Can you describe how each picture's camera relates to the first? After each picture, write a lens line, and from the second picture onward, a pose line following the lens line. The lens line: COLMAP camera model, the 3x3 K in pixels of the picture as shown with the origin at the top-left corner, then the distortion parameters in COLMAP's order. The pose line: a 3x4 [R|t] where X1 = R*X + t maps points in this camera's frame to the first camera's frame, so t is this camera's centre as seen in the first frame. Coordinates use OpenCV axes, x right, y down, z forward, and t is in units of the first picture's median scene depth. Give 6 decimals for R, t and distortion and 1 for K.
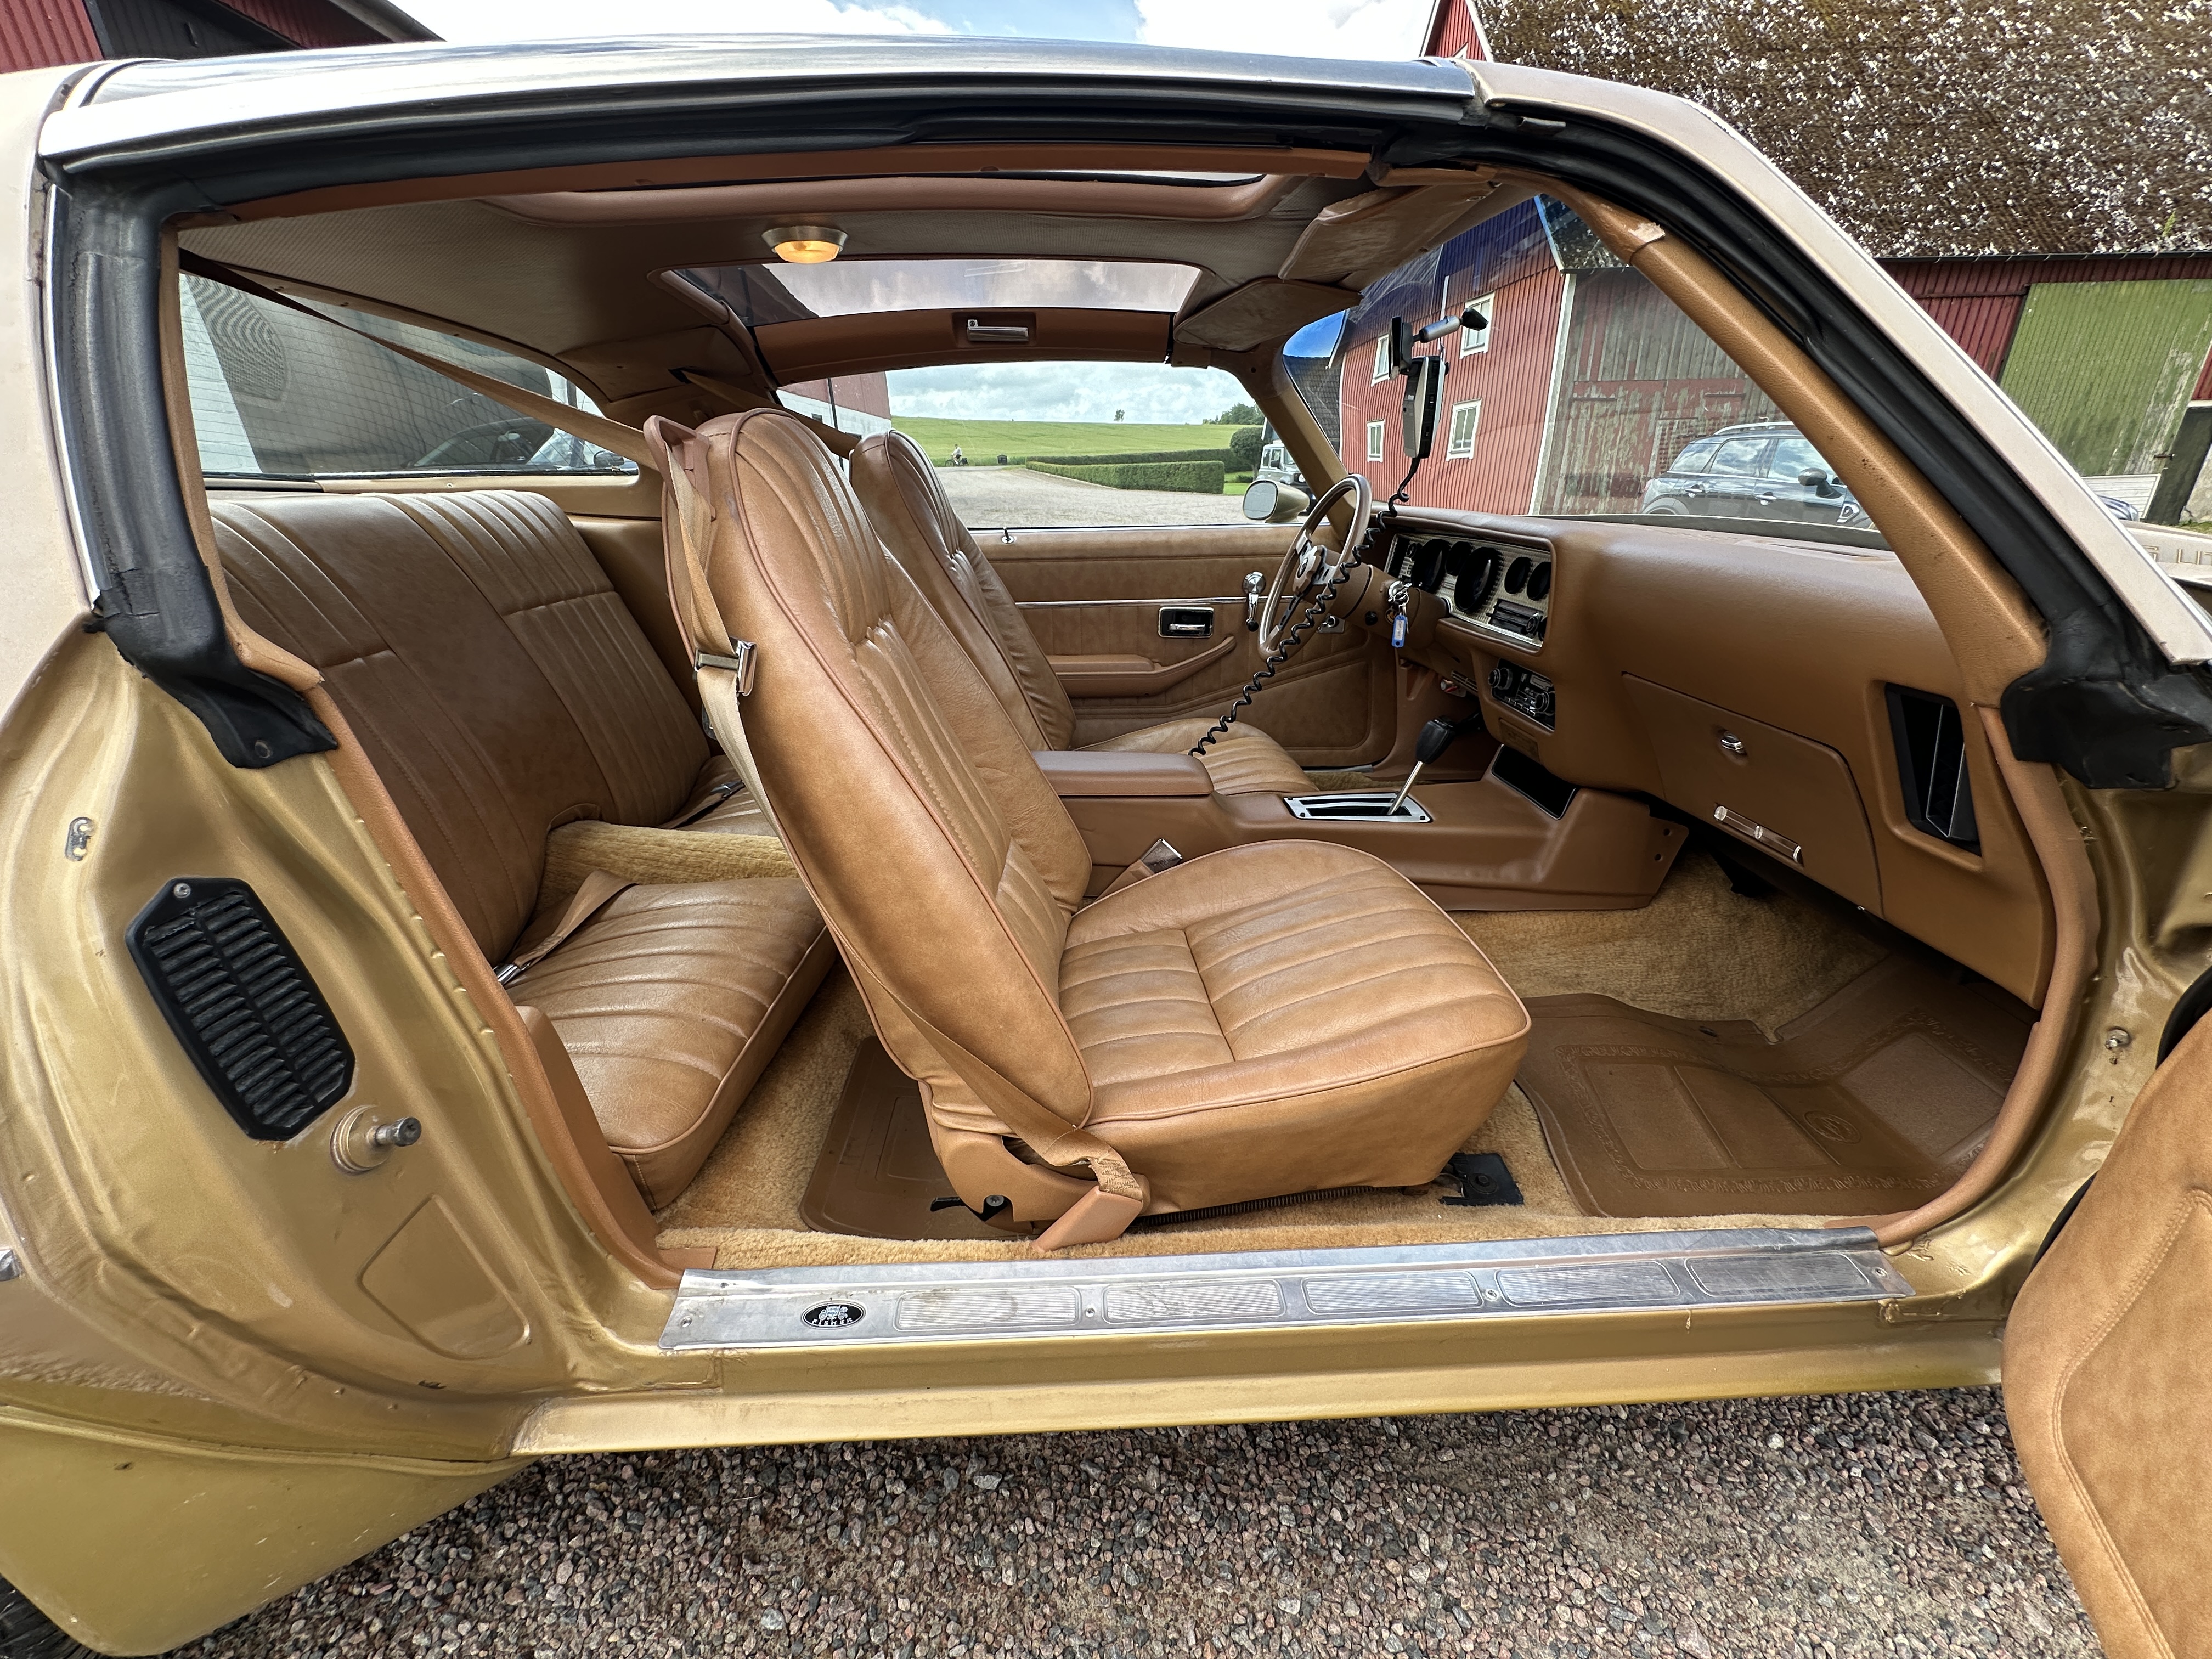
lens RADIAL K [[885.6, 0, 1106.0], [0, 885.6, 829.5], [0, 0, 1]] dist [-0.000049, 0.000271]
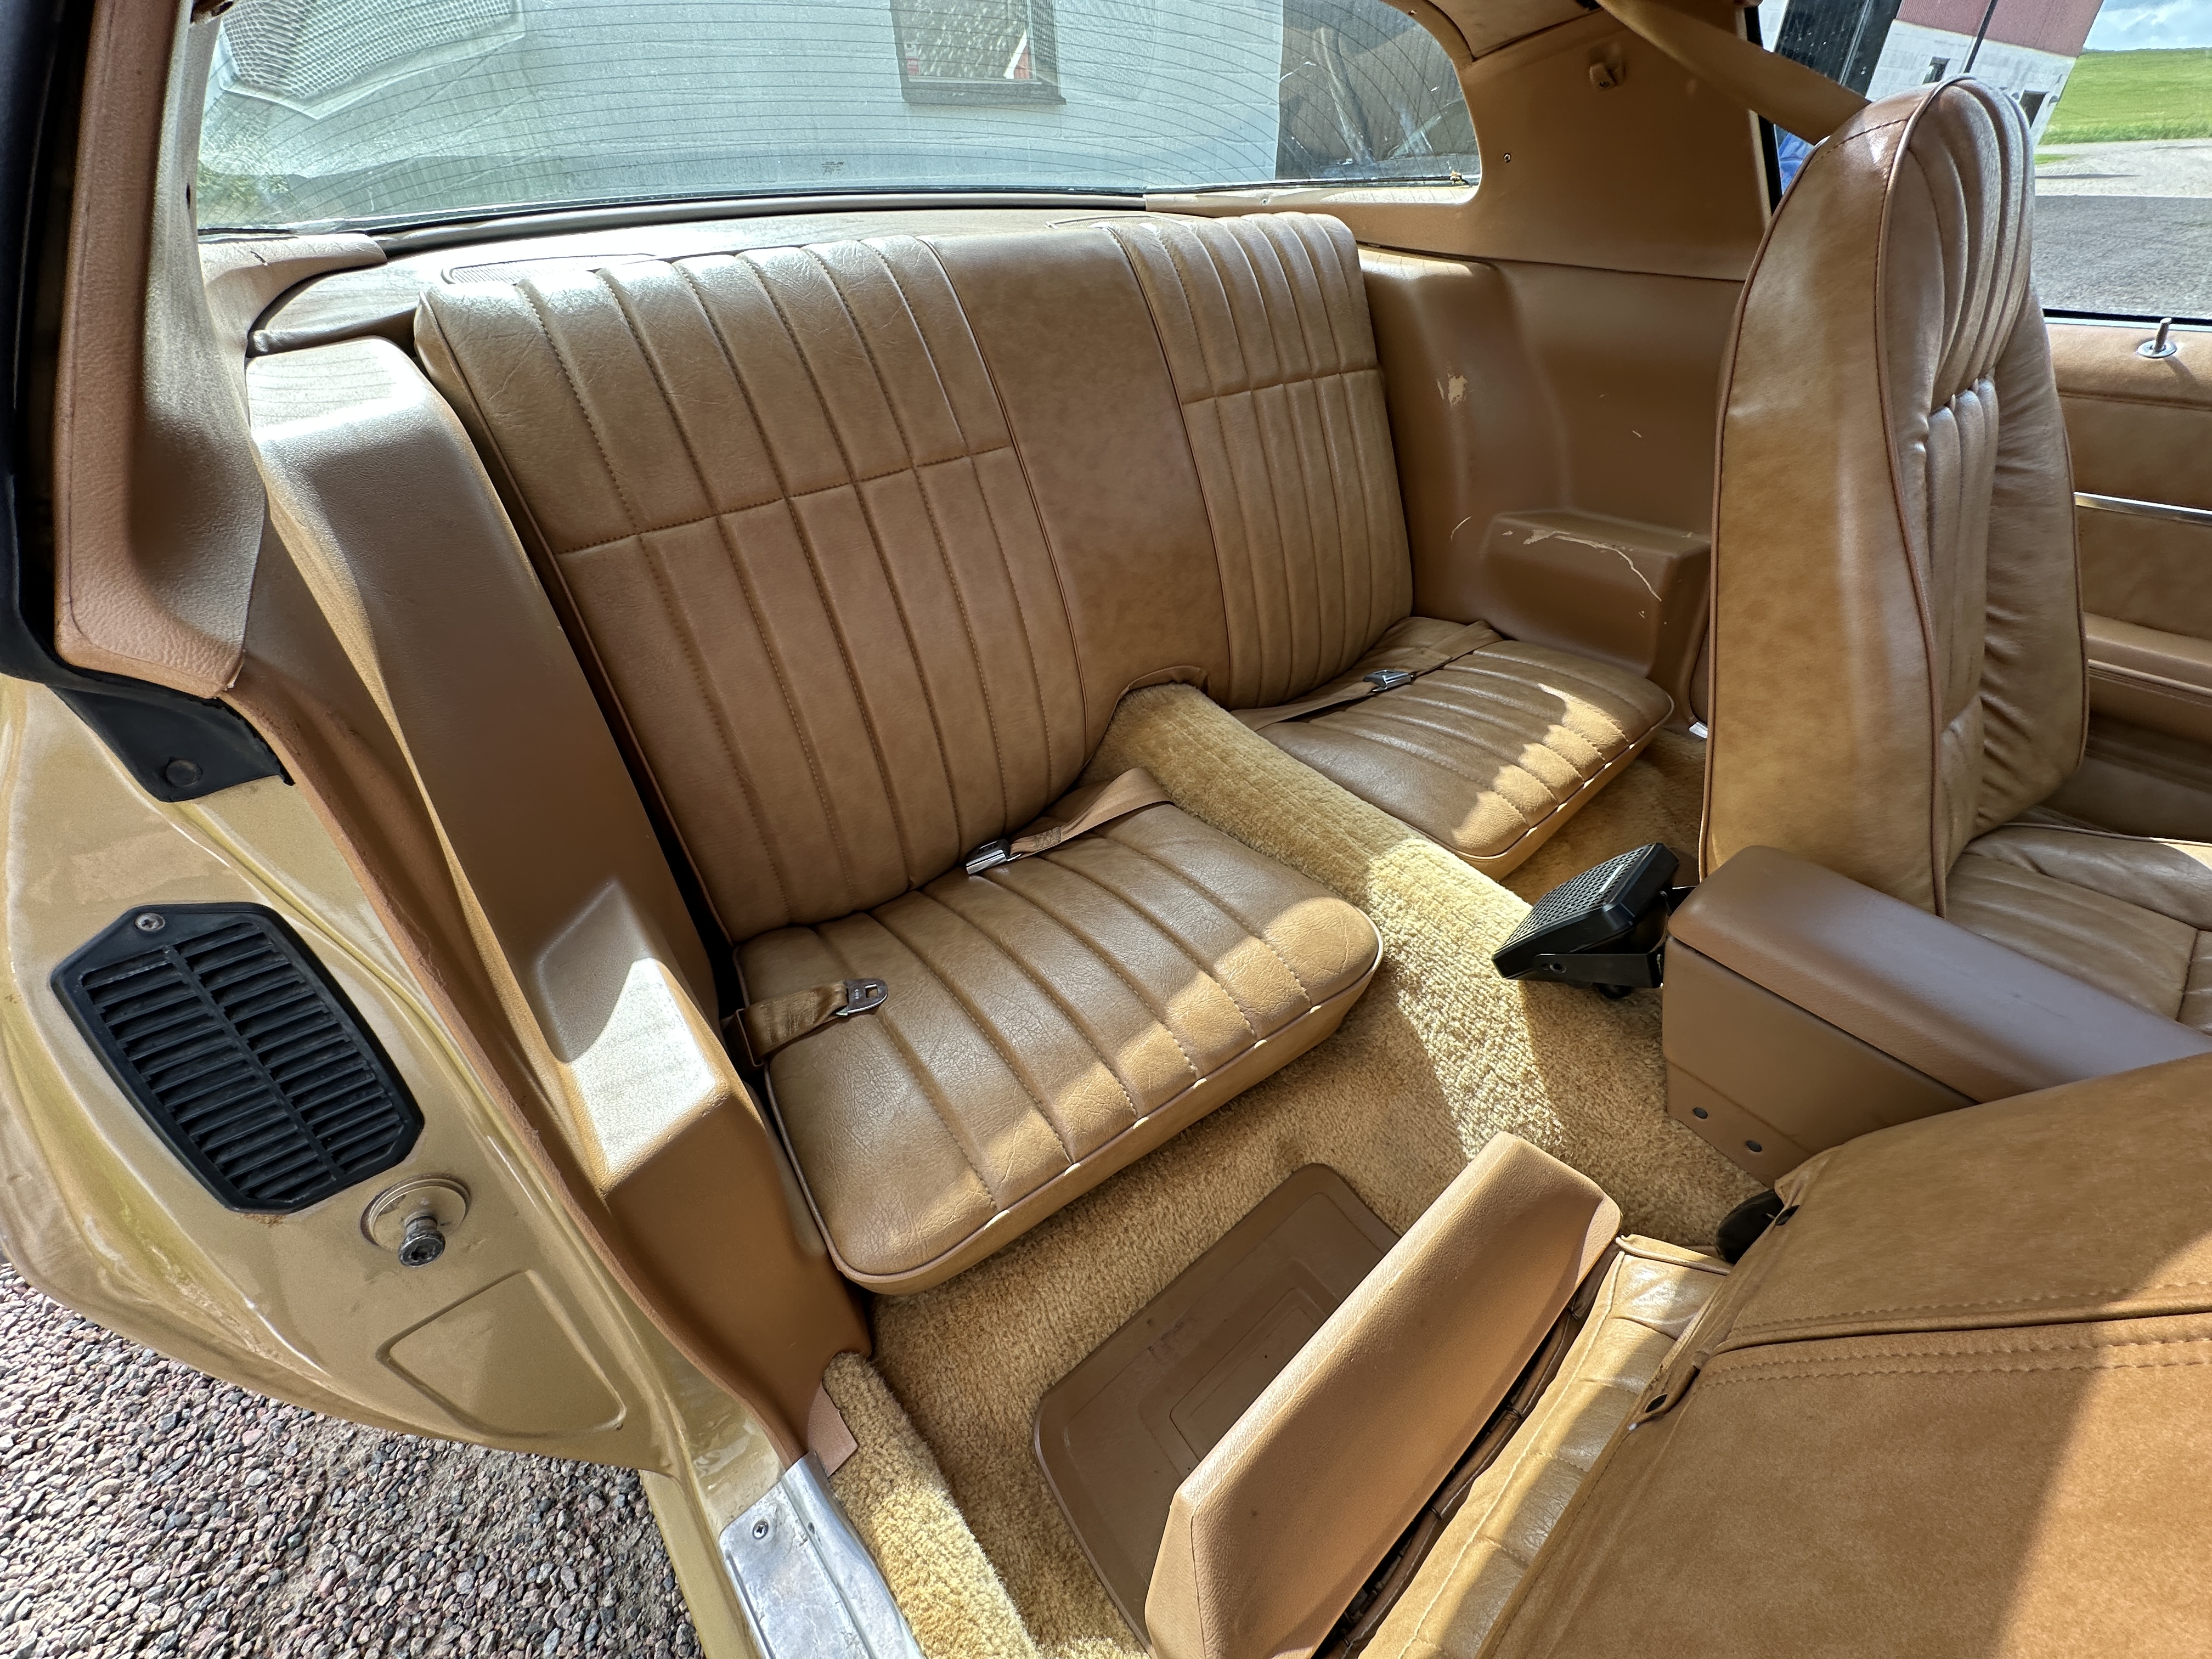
lens RADIAL K [[885.6, 0, 1106.0], [0, 885.6, 829.5], [0, 0, 1]] dist [-0.000049, 0.000271]
pose [[0.612603, 0.466282, -0.638200, -0.049294], [-0.283137, 0.883324, 0.373593, -0.176262], [0.737937, -0.048167, 0.673149, 0.392782]]
